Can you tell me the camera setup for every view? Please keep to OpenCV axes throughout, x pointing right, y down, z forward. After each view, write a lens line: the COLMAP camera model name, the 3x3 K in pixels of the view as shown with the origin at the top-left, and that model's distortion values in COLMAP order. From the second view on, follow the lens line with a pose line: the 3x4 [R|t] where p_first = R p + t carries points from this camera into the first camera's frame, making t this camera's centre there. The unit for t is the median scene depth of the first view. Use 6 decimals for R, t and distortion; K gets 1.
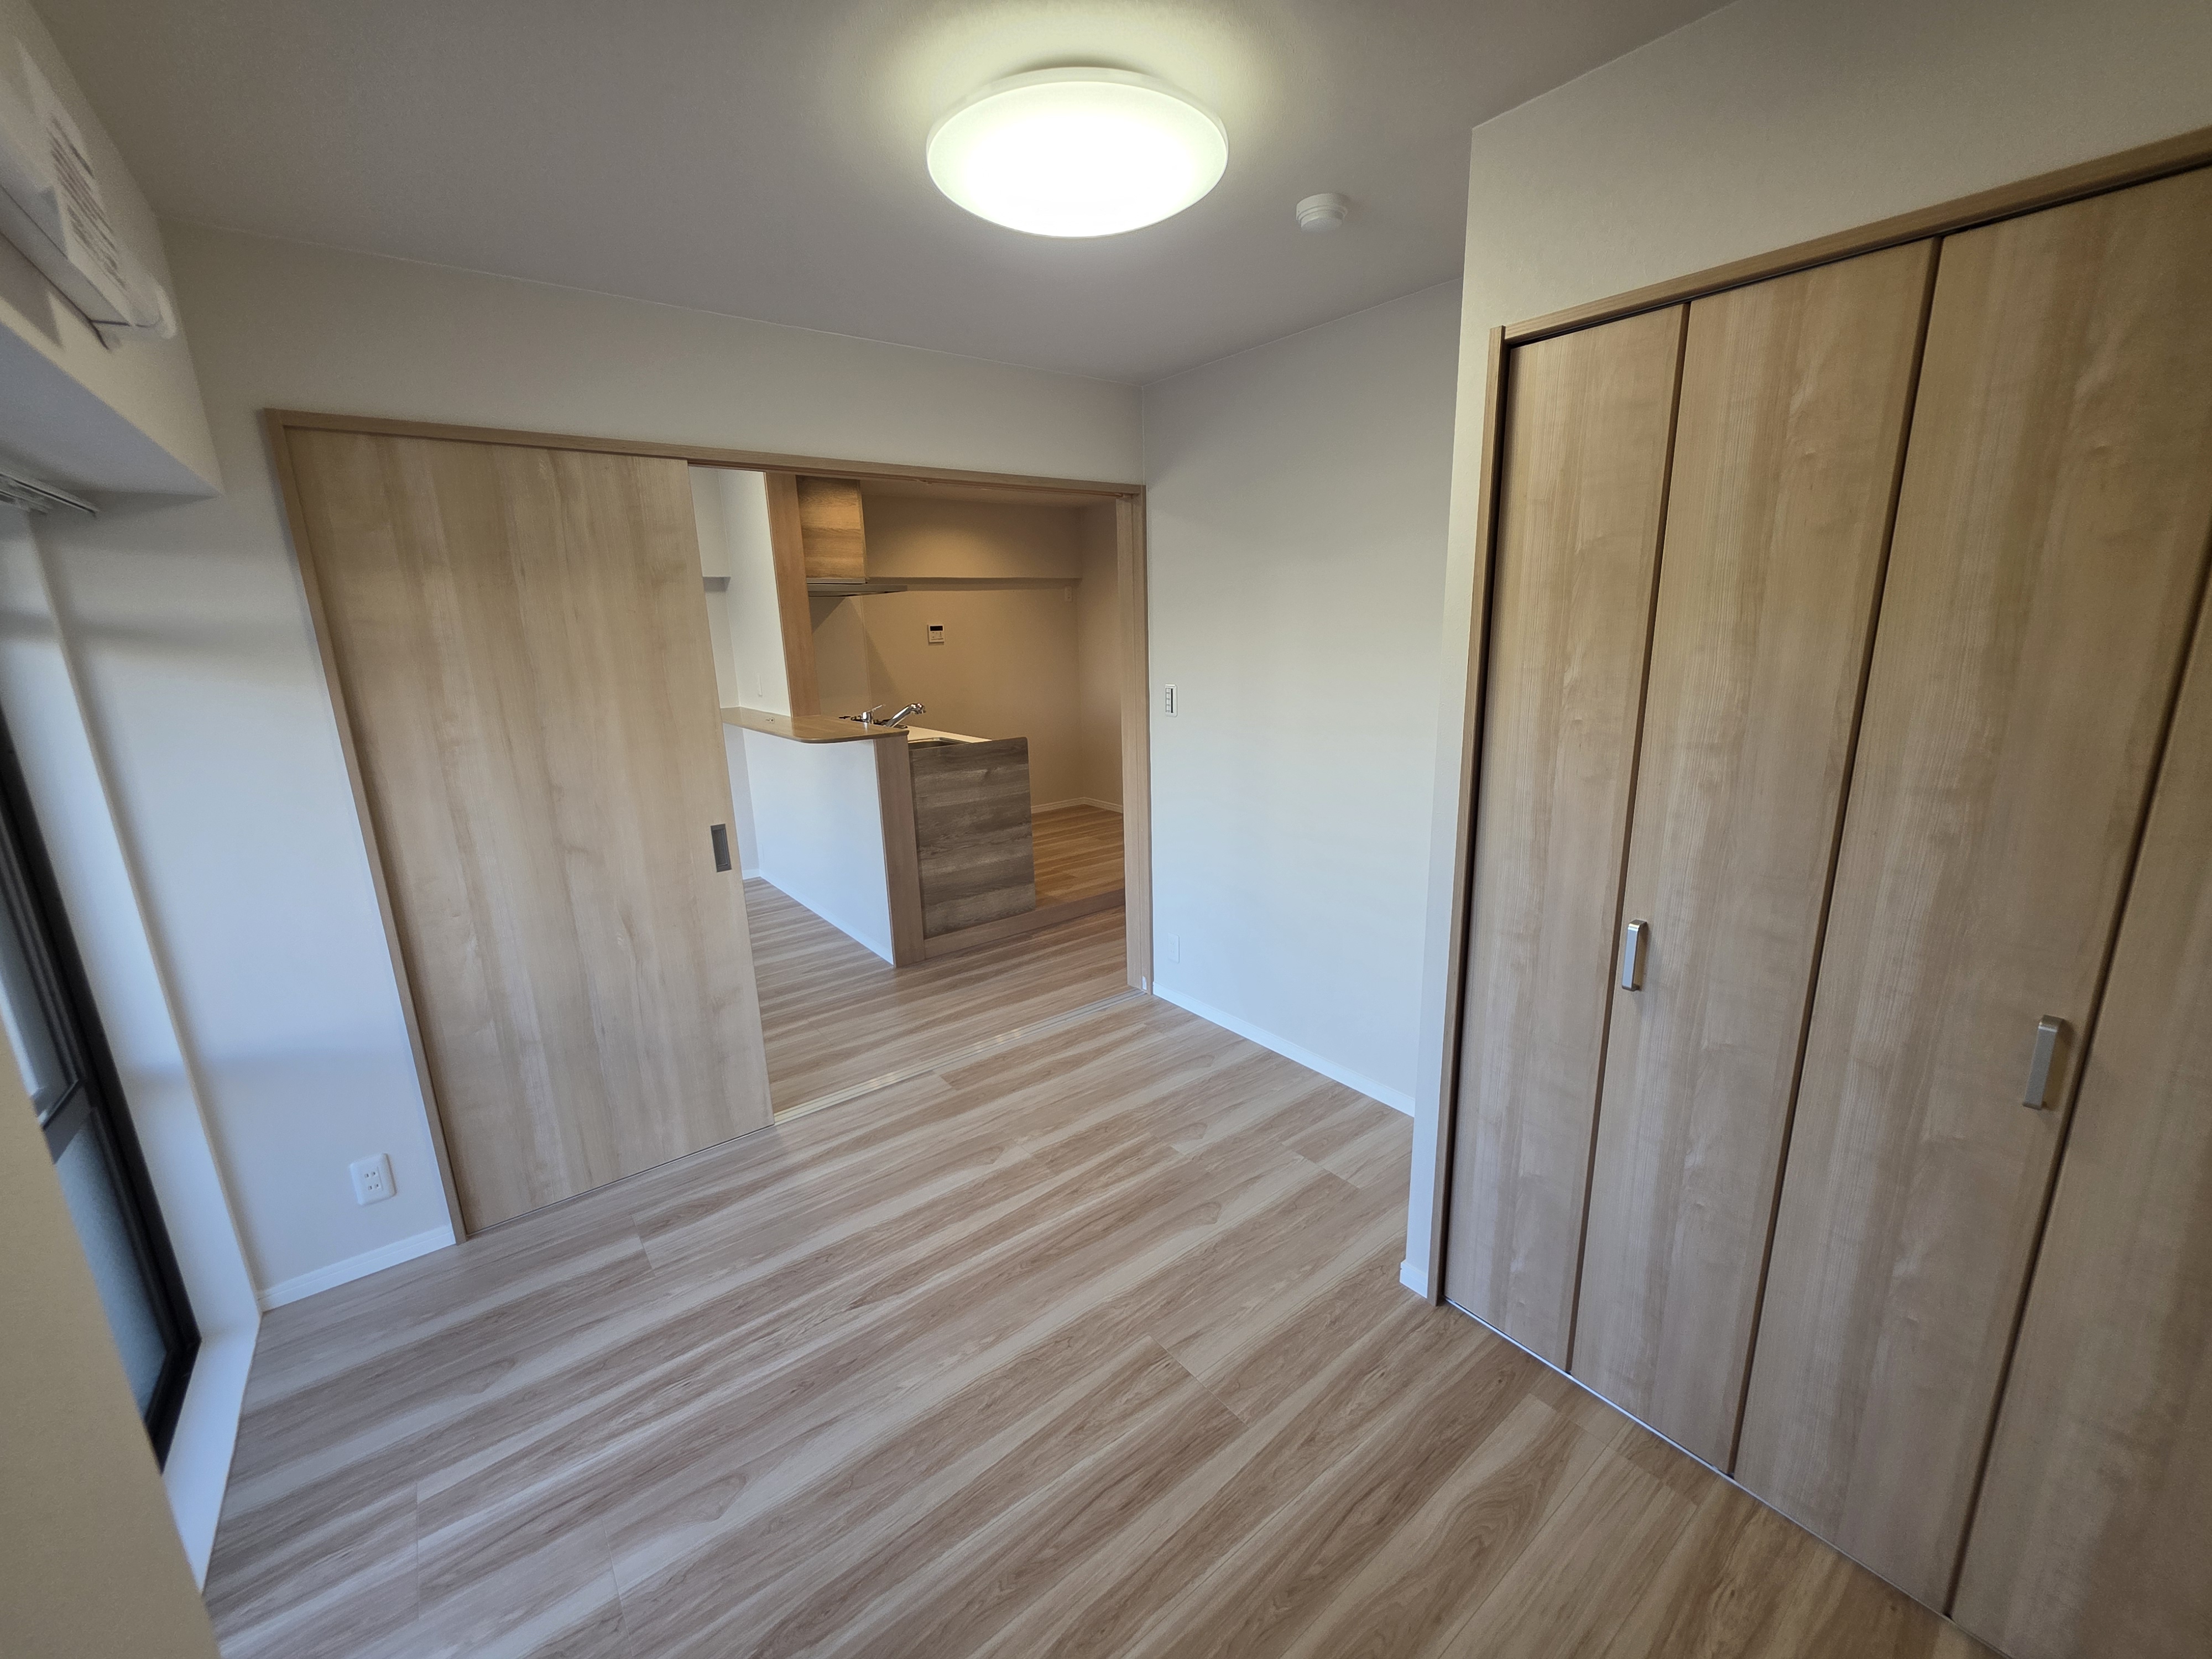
lens RADIAL K [[893.3, 0, 1112.1], [0, 893.3, 866.6], [0, 0, 1]] dist [0.000536, 0.000097]
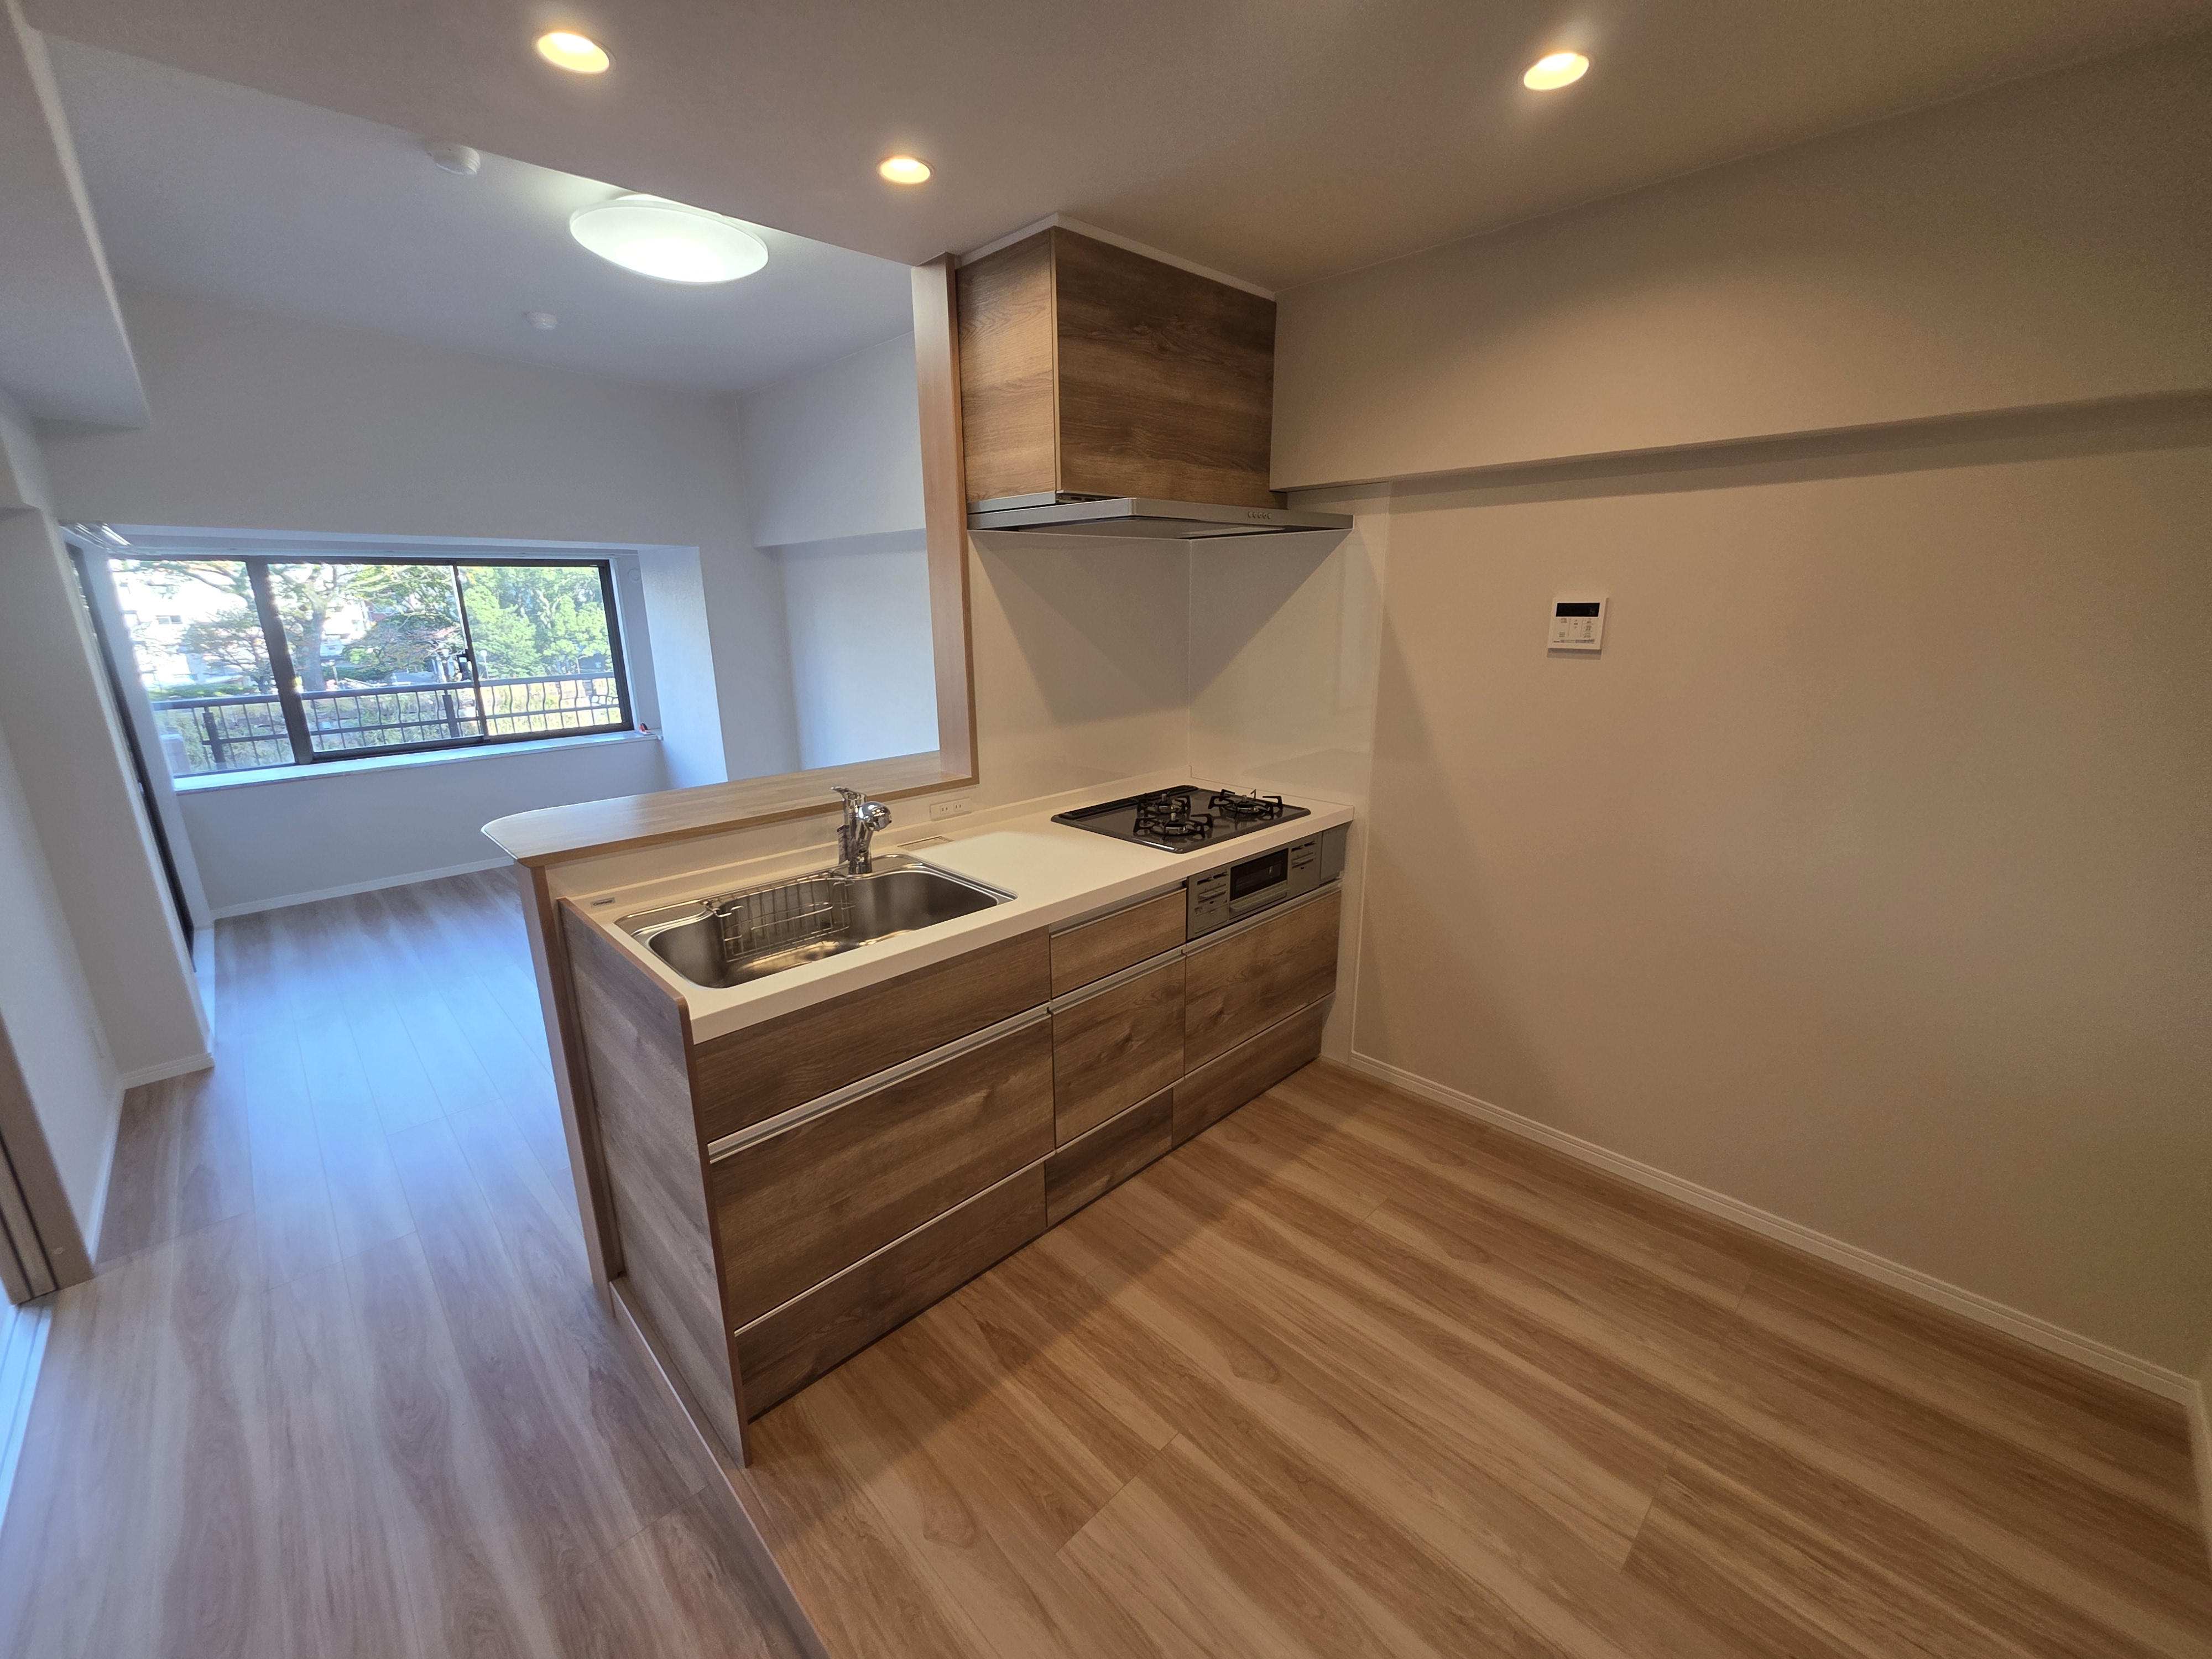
lens RADIAL K [[888.7, 0, 1099.6], [0, 888.7, 831.9], [0, 0, 1]] dist [0.000148, 0.000417]
pose [[0.102355, 0.303255, -0.947396, 0.368371], [-0.262252, 0.926931, 0.268371, -0.639729], [0.959556, 0.220988, 0.174406, 2.151402]]
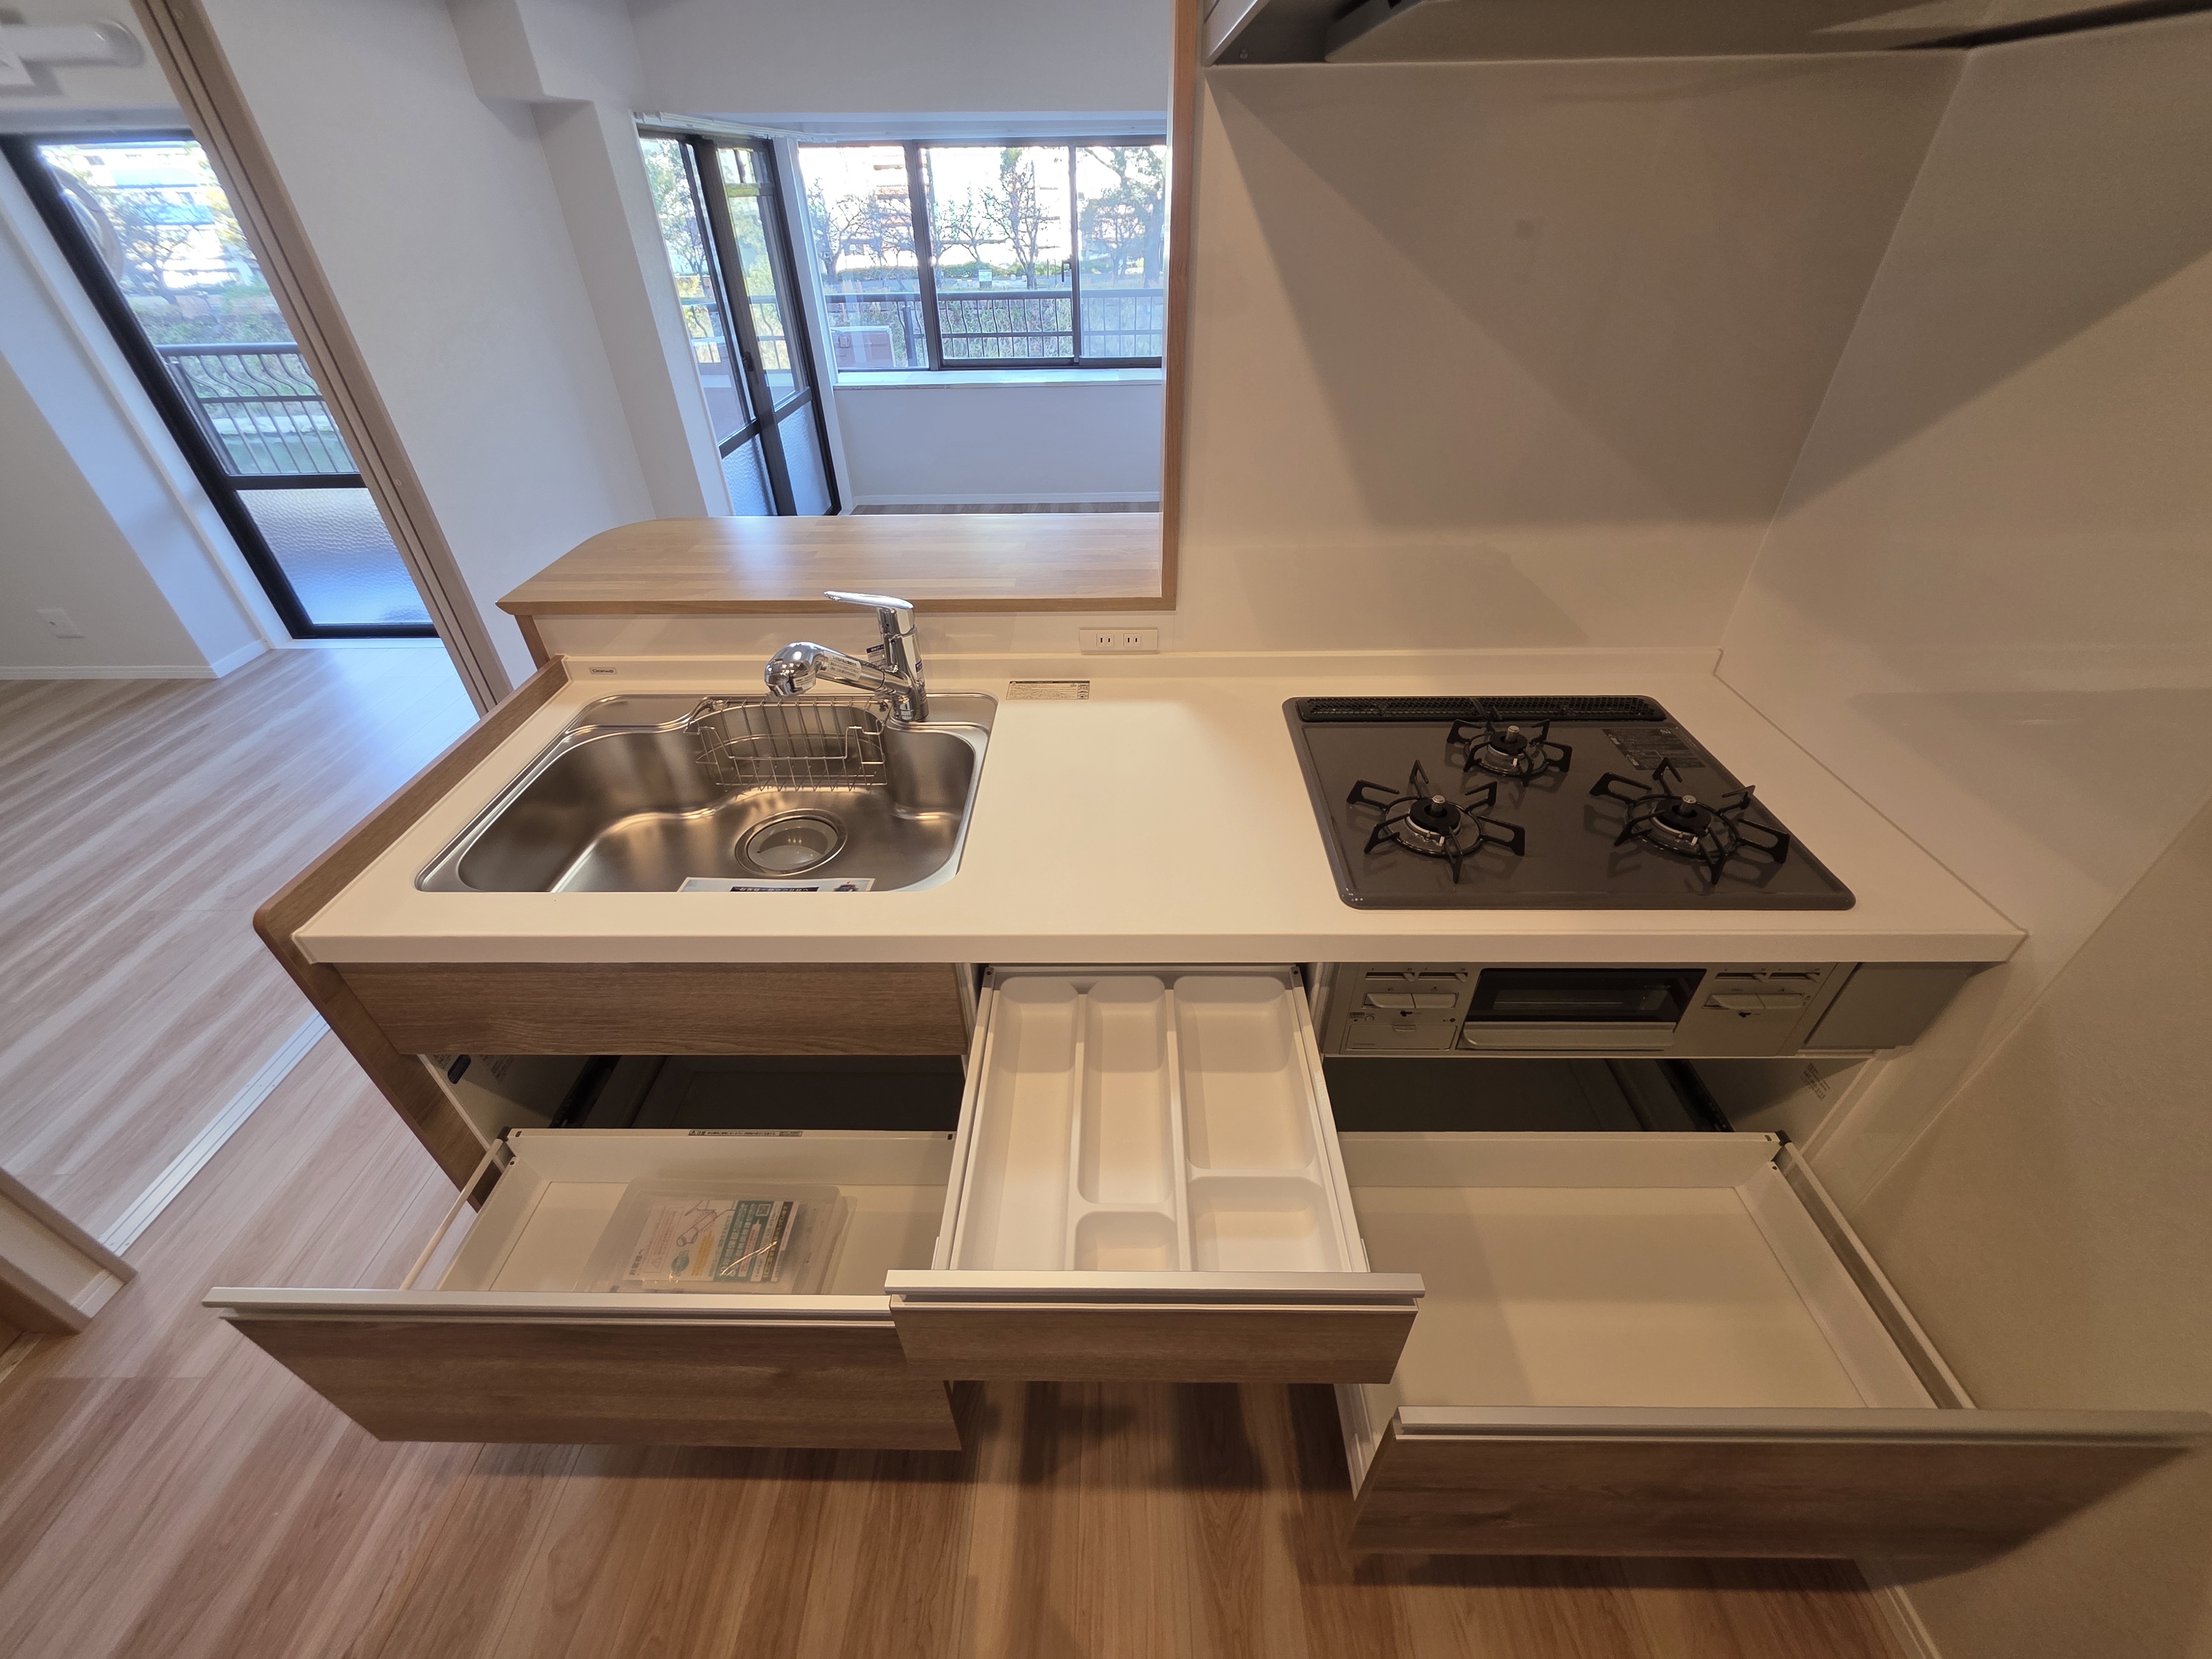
lens RADIAL K [[883.7, 0, 1103.9], [0, 883.7, 826.2], [0, 0, 1]] dist [0.000150, 0.000030]
pose [[-0.624319, 0.505492, -0.595570, -0.229491], [-0.168667, 0.657196, 0.734606, -0.721044], [0.762744, 0.559081, -0.325040, 2.450394]]
